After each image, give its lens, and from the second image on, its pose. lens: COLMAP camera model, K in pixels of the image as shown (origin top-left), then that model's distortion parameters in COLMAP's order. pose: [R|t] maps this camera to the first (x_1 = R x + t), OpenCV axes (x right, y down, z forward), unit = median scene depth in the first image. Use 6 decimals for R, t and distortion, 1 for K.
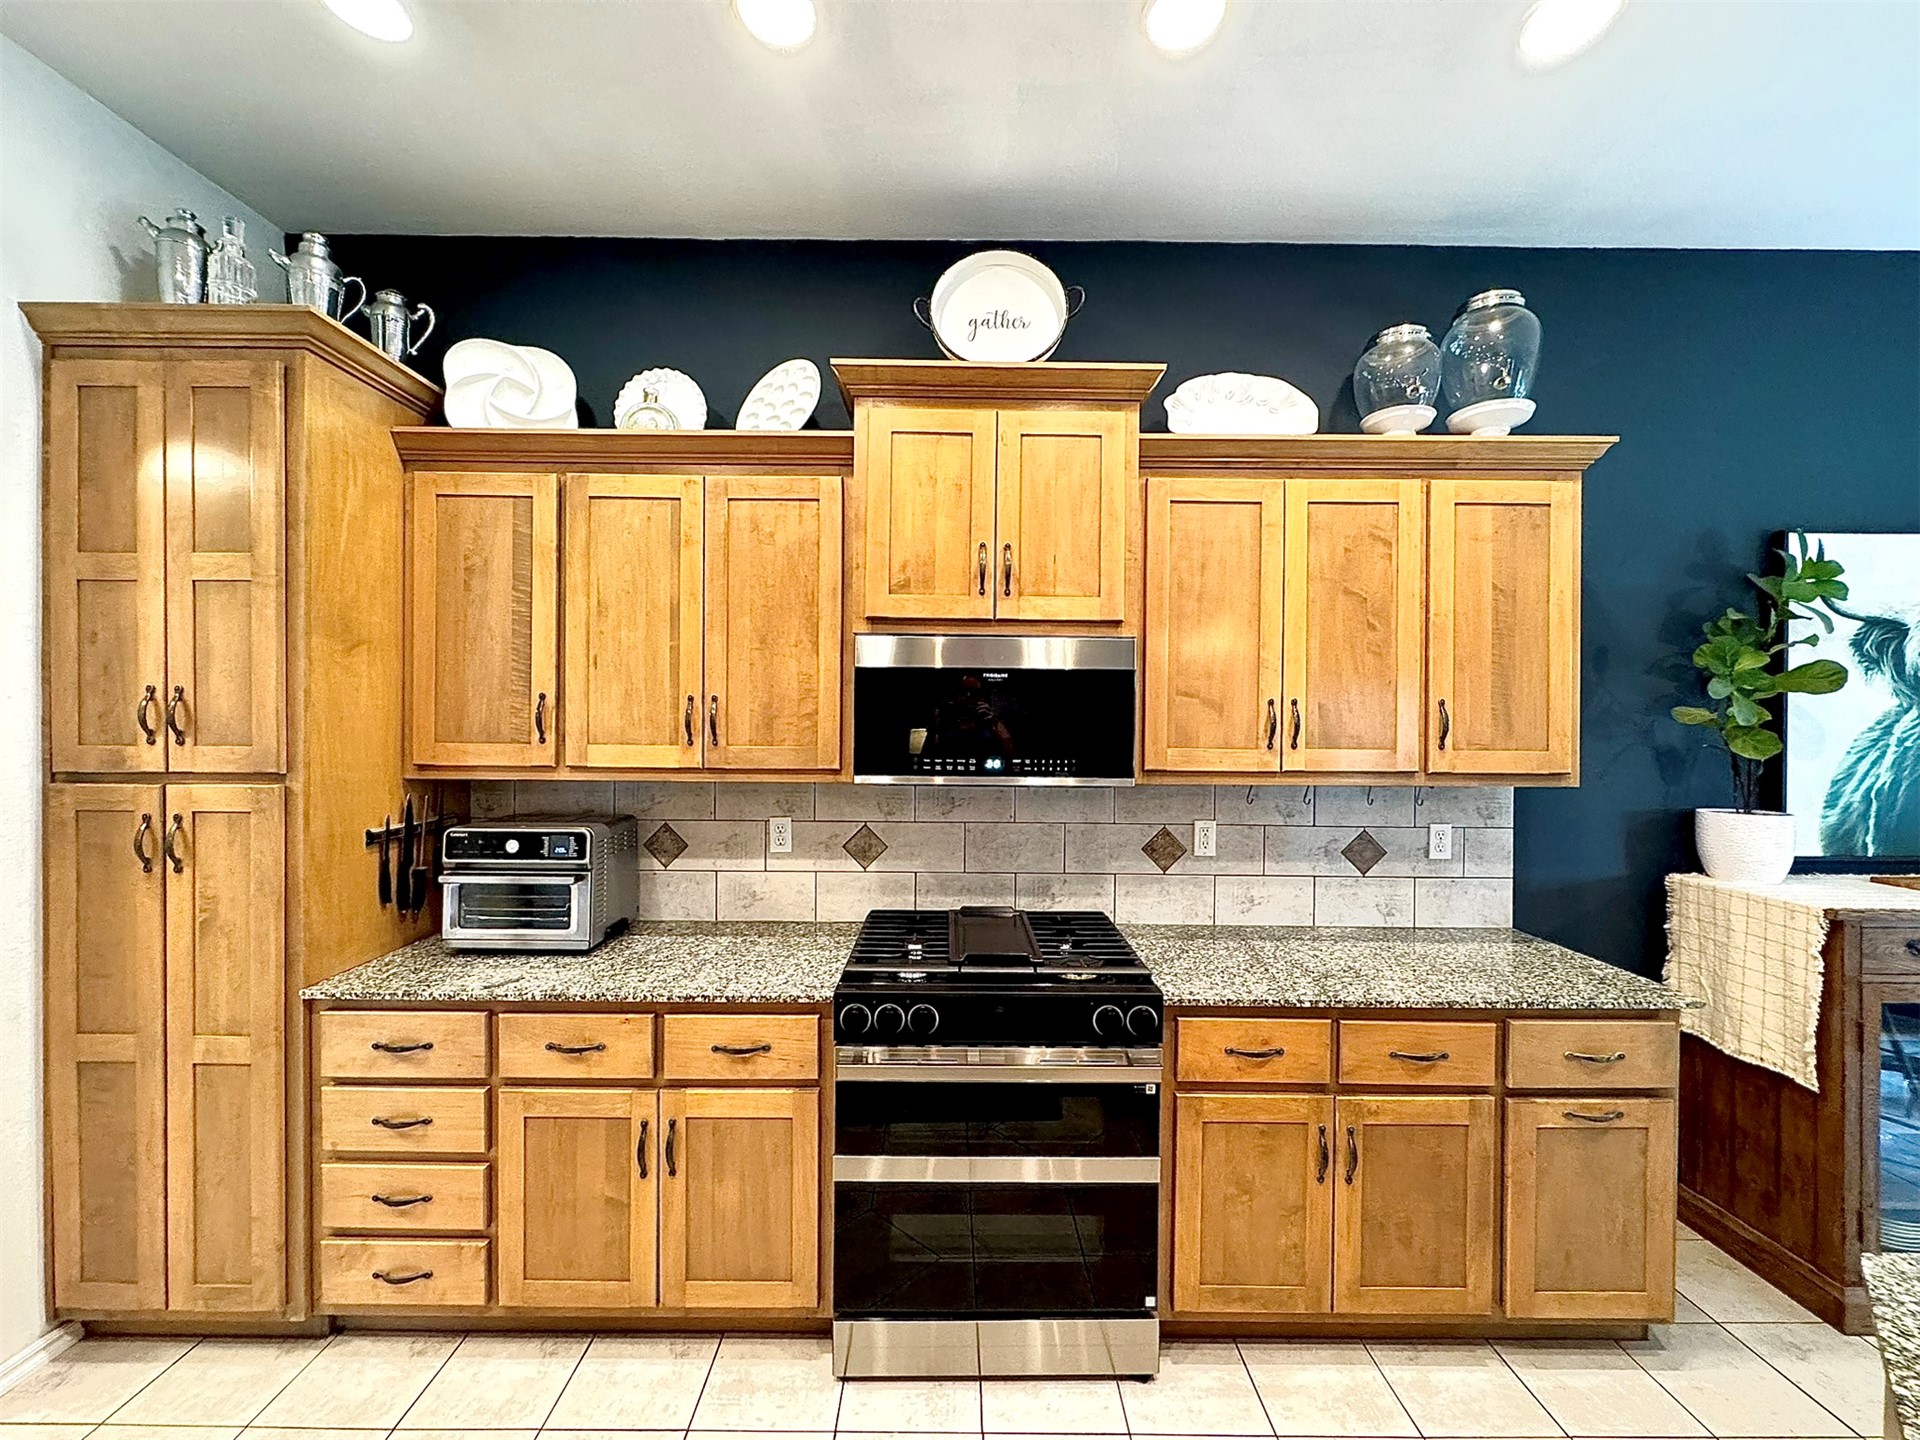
lens RADIAL K [[767.8, 0, 960.1], [0, 767.8, 719.2], [0, 0, 1]] dist [-0.002478, -0.000214]
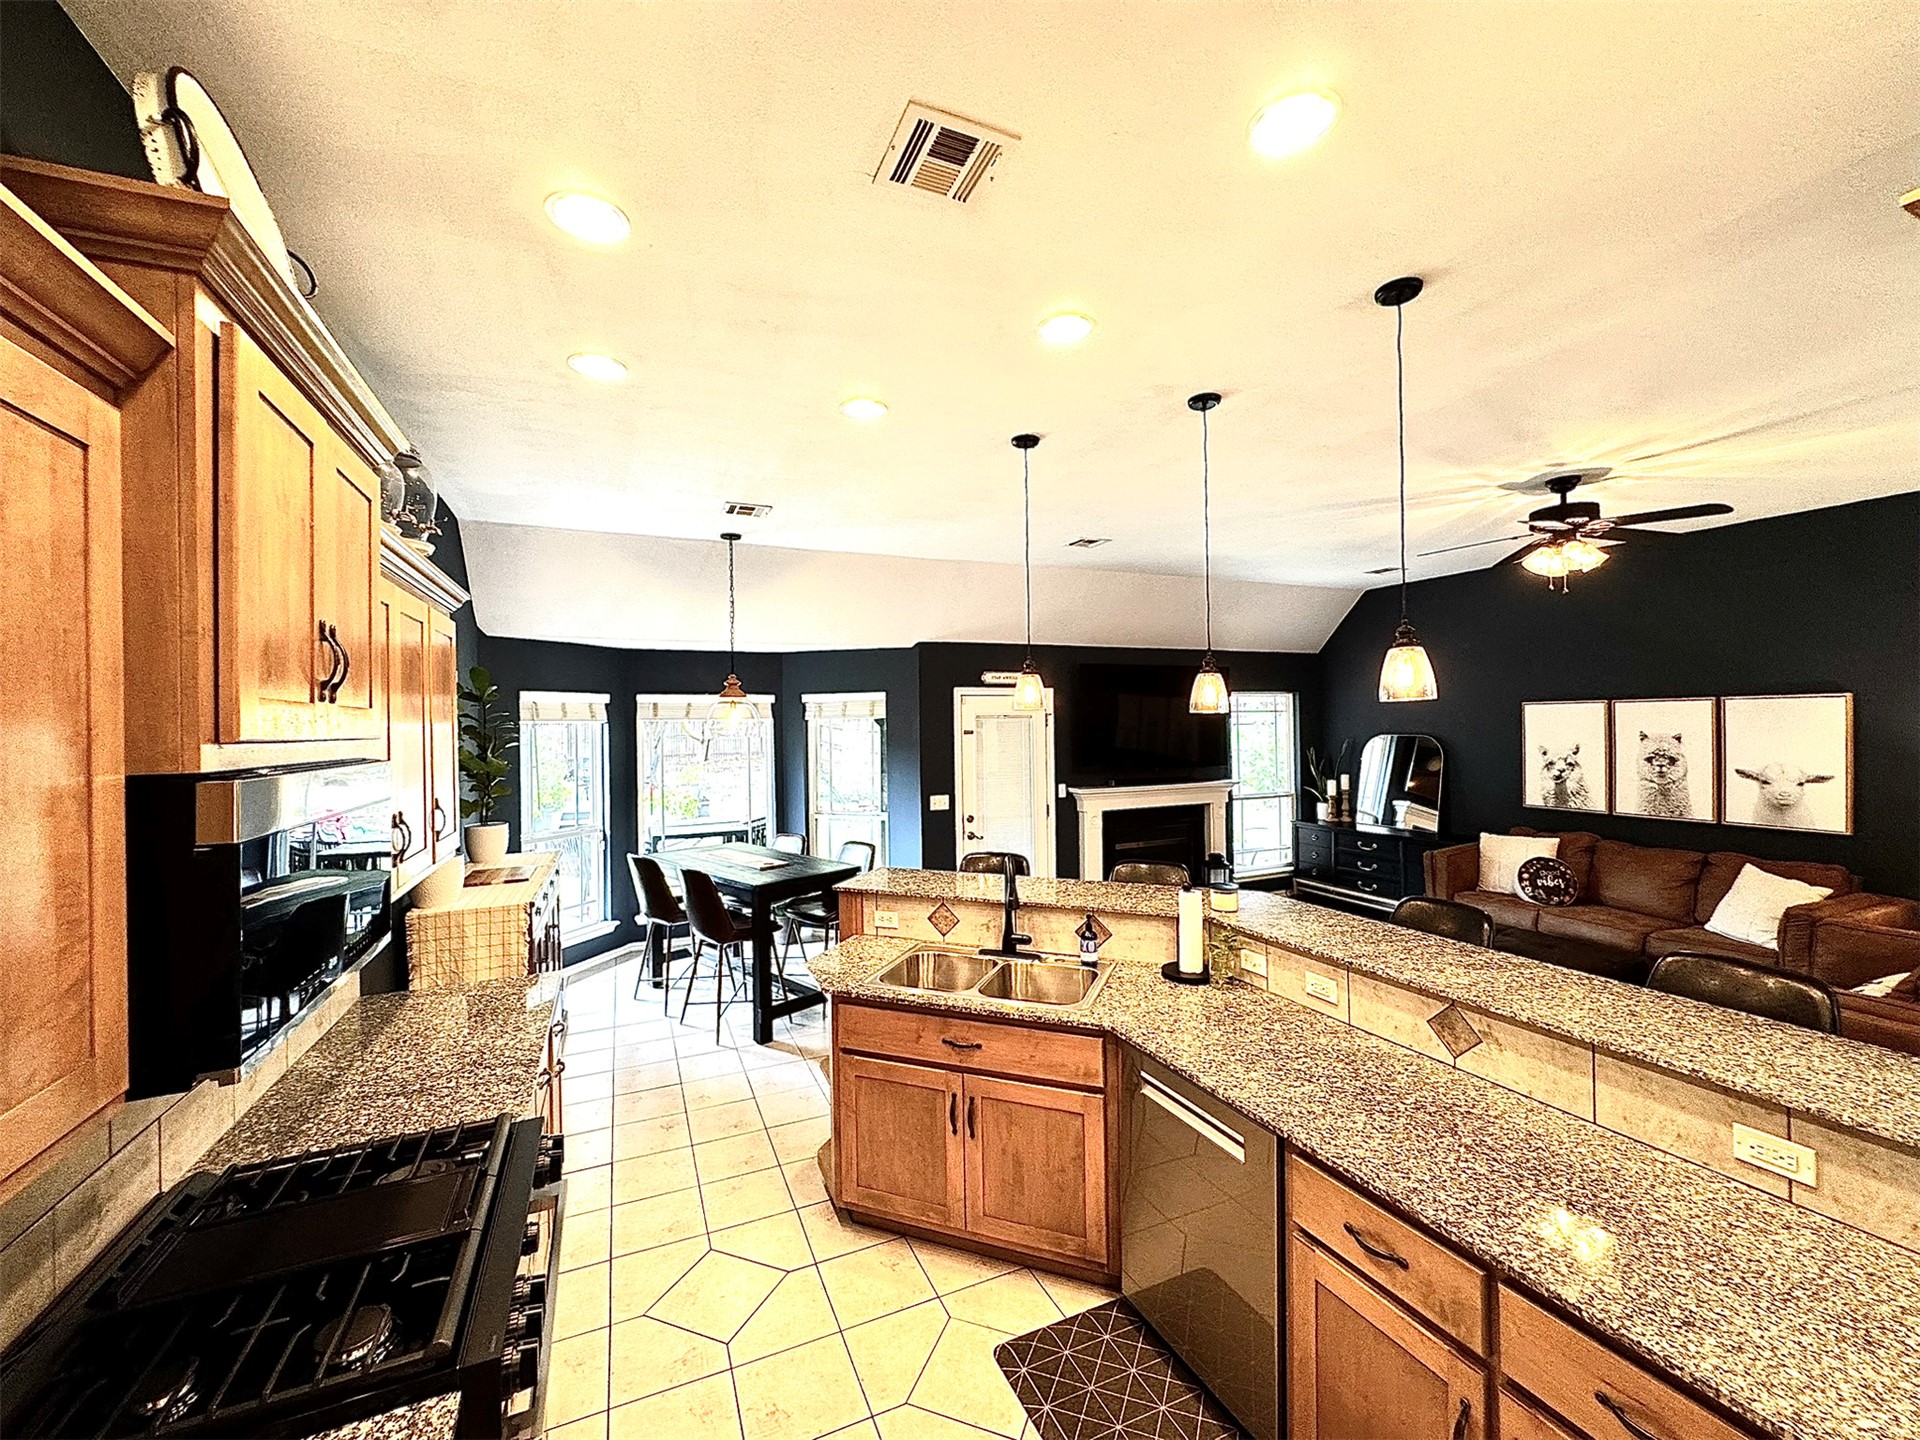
lens RADIAL K [[767.8, 0, 958.7], [0, 767.8, 721.5], [0, 0, 1]] dist [-0.002478, -0.000214]
pose [[-0.401794, -0.000193, 0.915730, -0.698092], [0.015747, 0.999851, 0.007120, -0.130114], [-0.915595, 0.017281, -0.401730, 0.699002]]
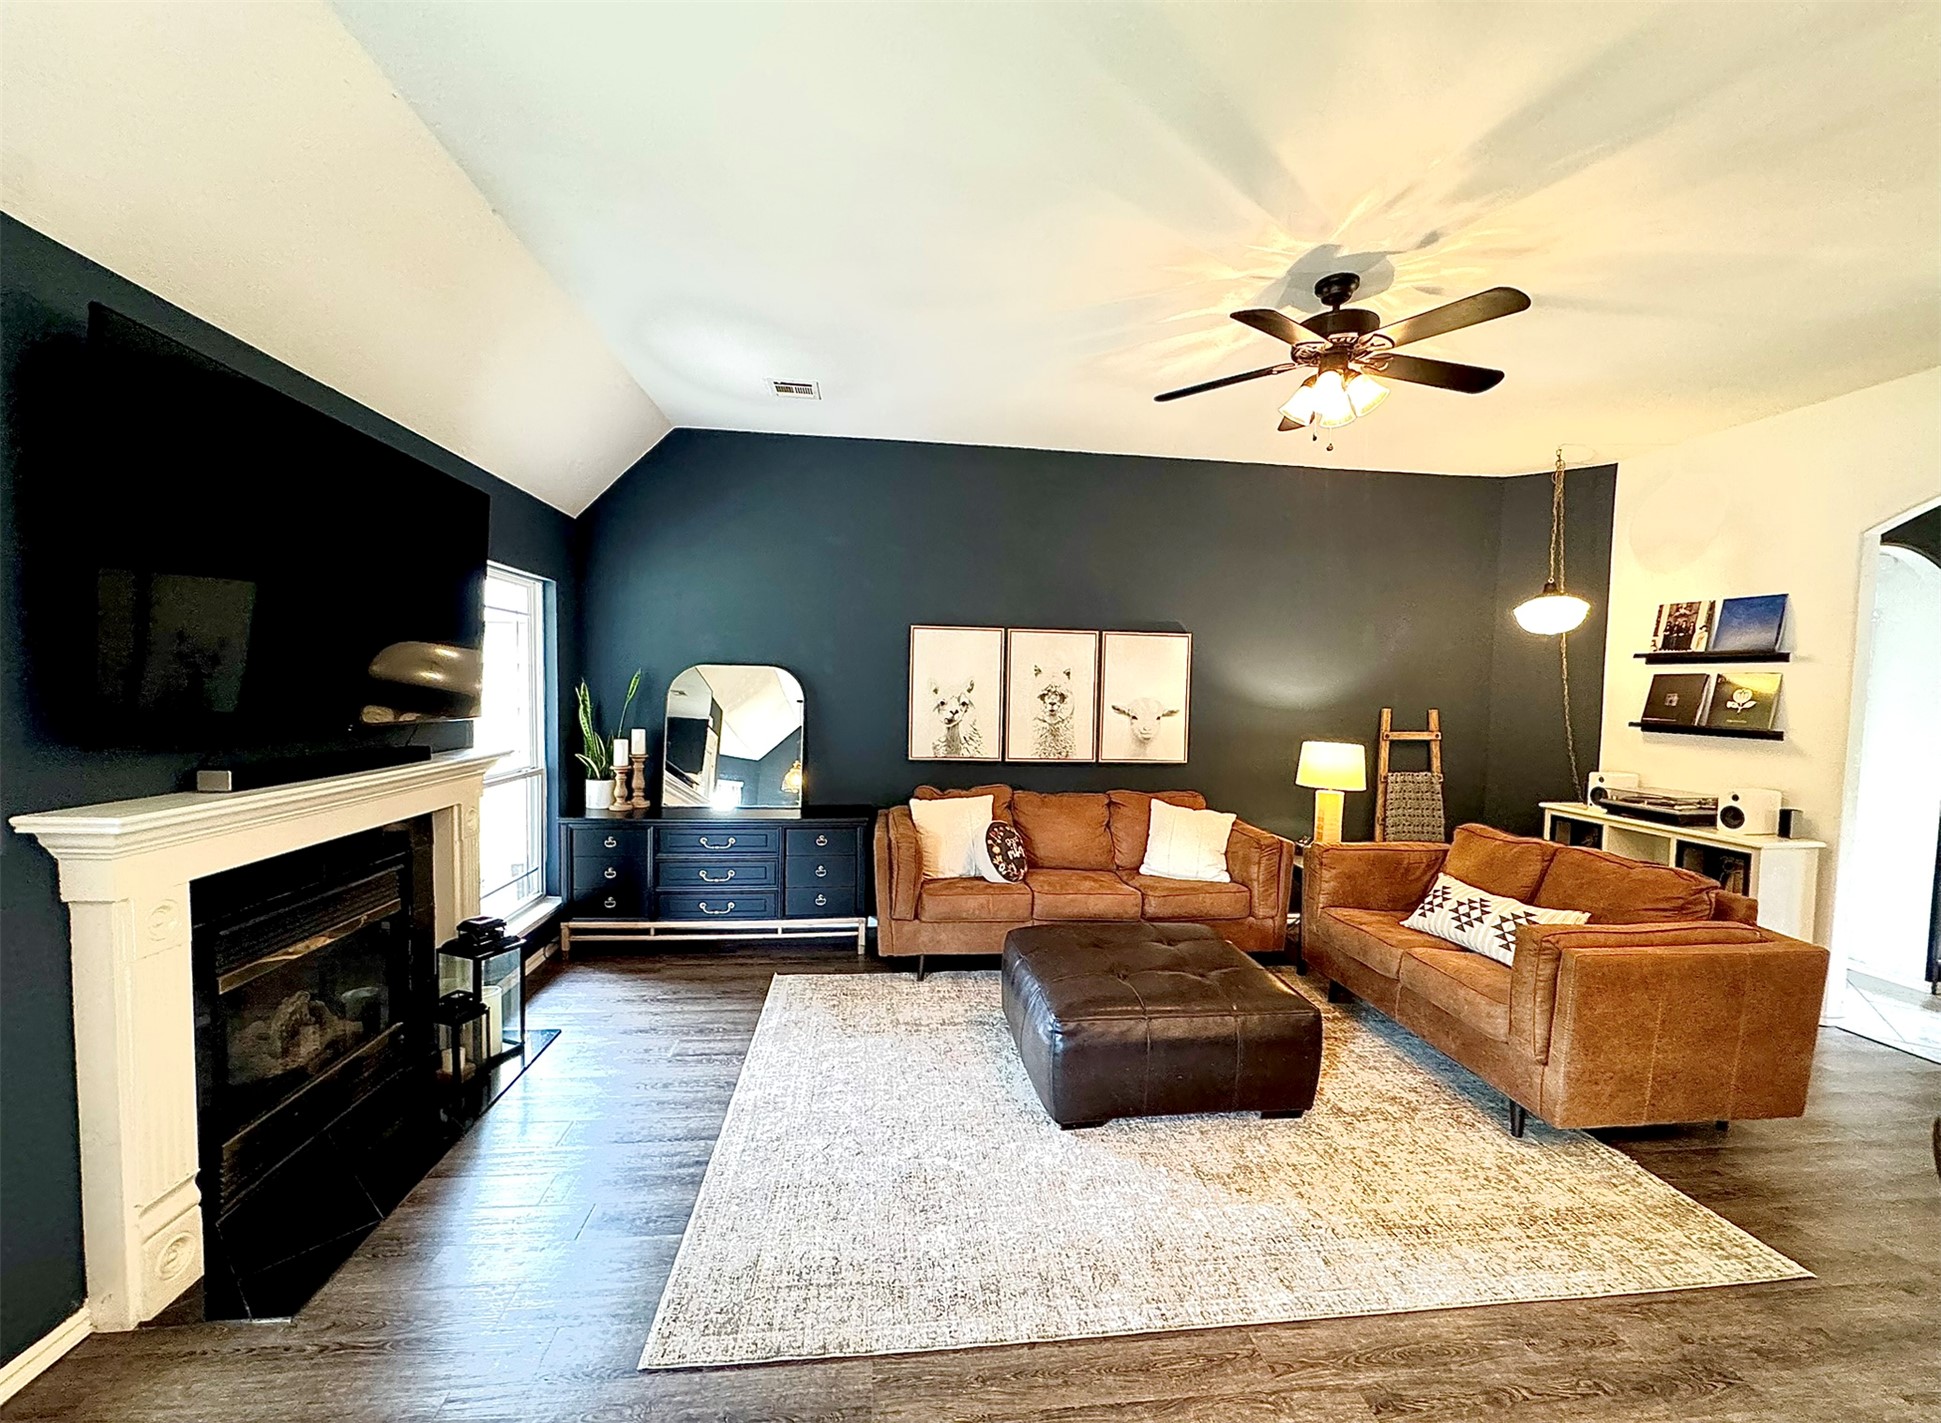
lens RADIAL K [[776.2, 0, 966.4], [0, 776.2, 727.0], [0, 0, 1]] dist [-0.002478, -0.000214]
pose [[-0.993180, -0.022806, -0.114335, 1.081282], [-0.029375, 0.997993, 0.056104, 0.007593], [0.112826, 0.059080, -0.991857, -0.086546]]
